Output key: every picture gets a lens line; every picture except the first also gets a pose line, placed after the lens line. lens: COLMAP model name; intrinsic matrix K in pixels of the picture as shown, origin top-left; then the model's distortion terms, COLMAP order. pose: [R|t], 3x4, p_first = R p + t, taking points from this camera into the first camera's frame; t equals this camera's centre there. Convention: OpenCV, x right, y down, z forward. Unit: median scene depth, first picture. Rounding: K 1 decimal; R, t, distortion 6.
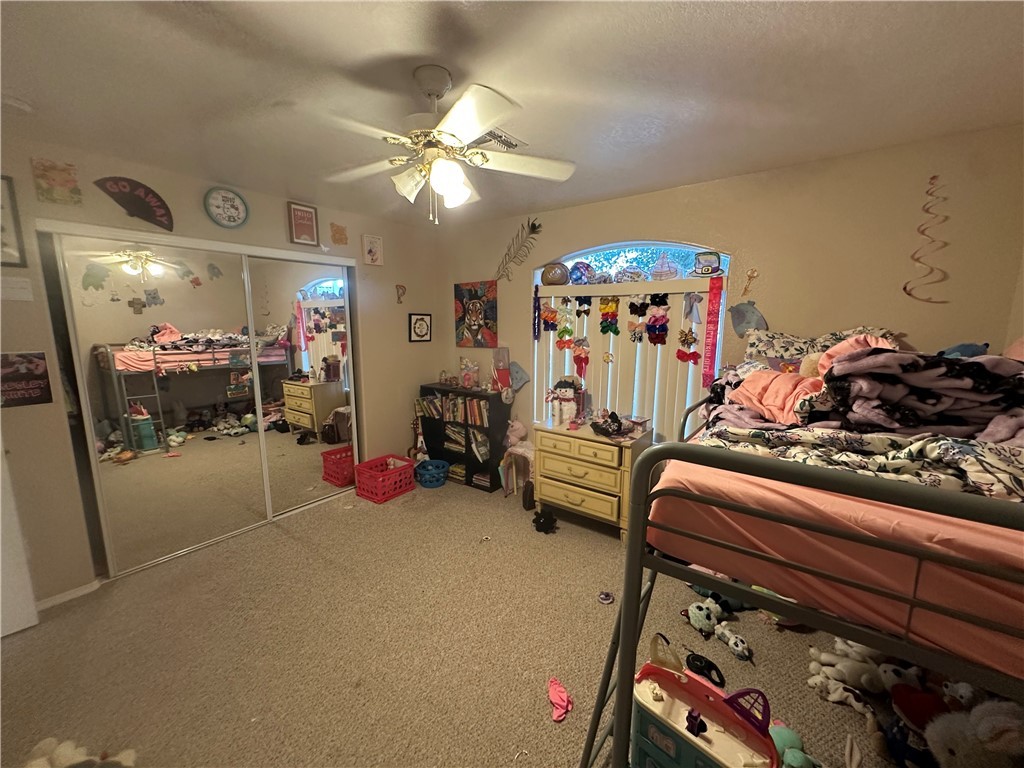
lens RADIAL K [[408.7, 0, 510.7], [0, 408.7, 384.9], [0, 0, 1]] dist [-0.000138, 0.000129]
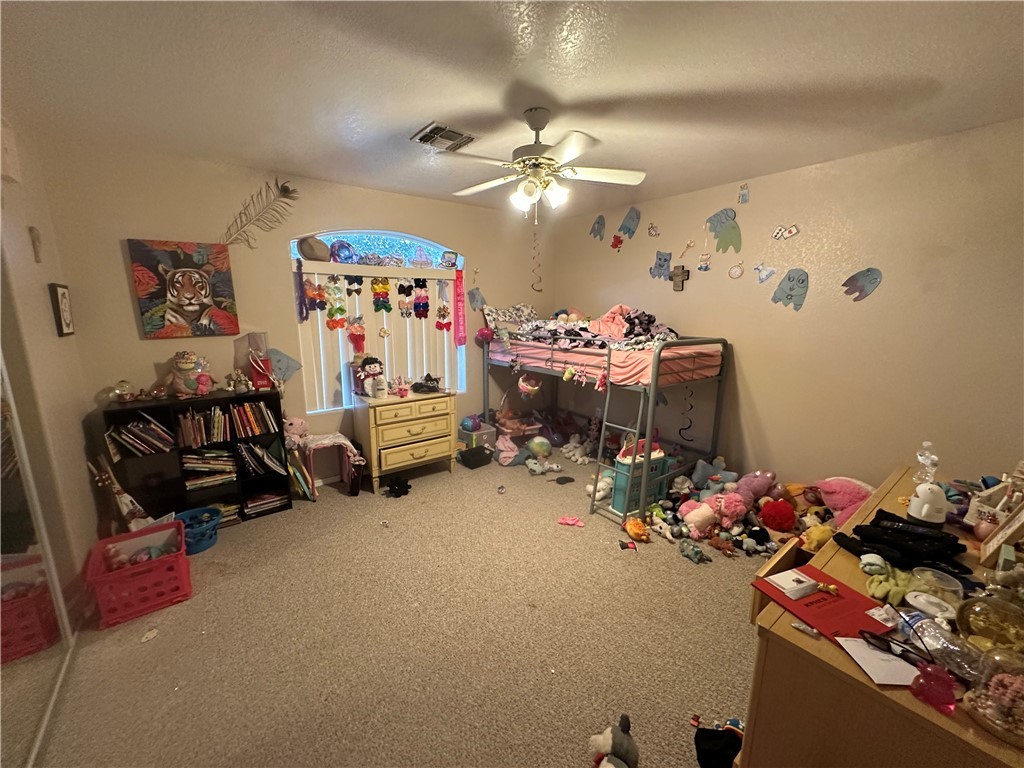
lens RADIAL K [[408.7, 0, 512.0], [0, 408.7, 385.8], [0, 0, 1]] dist [-0.000138, 0.000129]
pose [[0.267016, -0.190475, 0.944681, -0.742016], [0.150449, 0.976492, 0.154365, -0.043943], [-0.951876, 0.100908, 0.289395, 0.346401]]
